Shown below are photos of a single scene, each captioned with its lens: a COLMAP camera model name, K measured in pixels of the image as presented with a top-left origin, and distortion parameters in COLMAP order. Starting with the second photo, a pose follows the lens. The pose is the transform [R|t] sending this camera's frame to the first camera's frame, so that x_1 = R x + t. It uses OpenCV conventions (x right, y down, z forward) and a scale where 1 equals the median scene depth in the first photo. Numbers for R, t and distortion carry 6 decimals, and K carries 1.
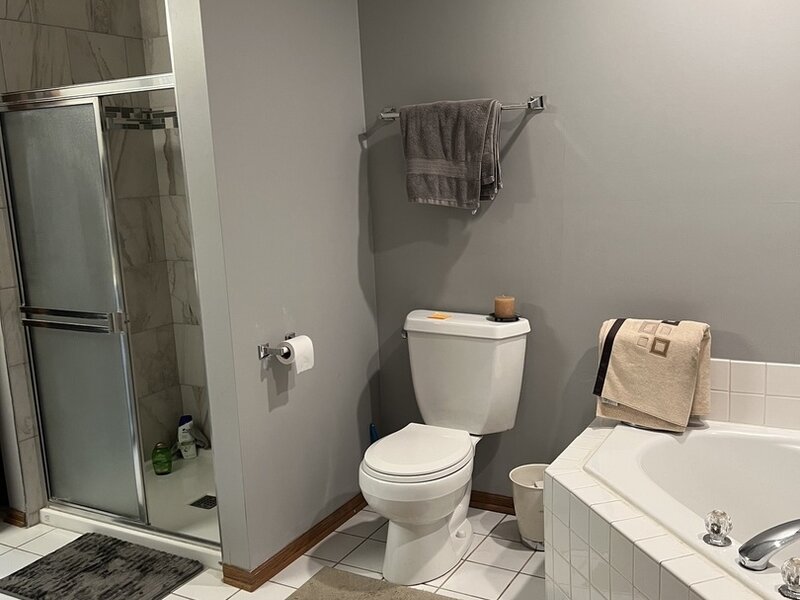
lens RADIAL K [[772.1, 0, 400.0], [0, 772.1, 300.0], [0, 0, 1]] dist [0.085505, -0.216731]
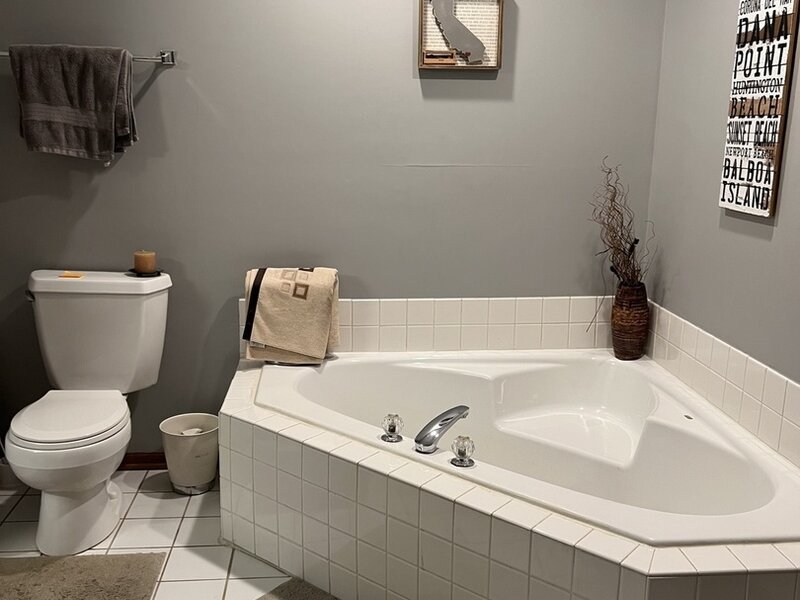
lens RADIAL K [[772.1, 0, 400.0], [0, 772.1, 300.0], [0, 0, 1]] dist [0.085505, -0.216731]
pose [[0.821735, -0.061514, 0.566541, -0.167926], [0.037149, 0.997825, 0.054459, 0.015695], [-0.568658, -0.023704, 0.822232, -0.006700]]
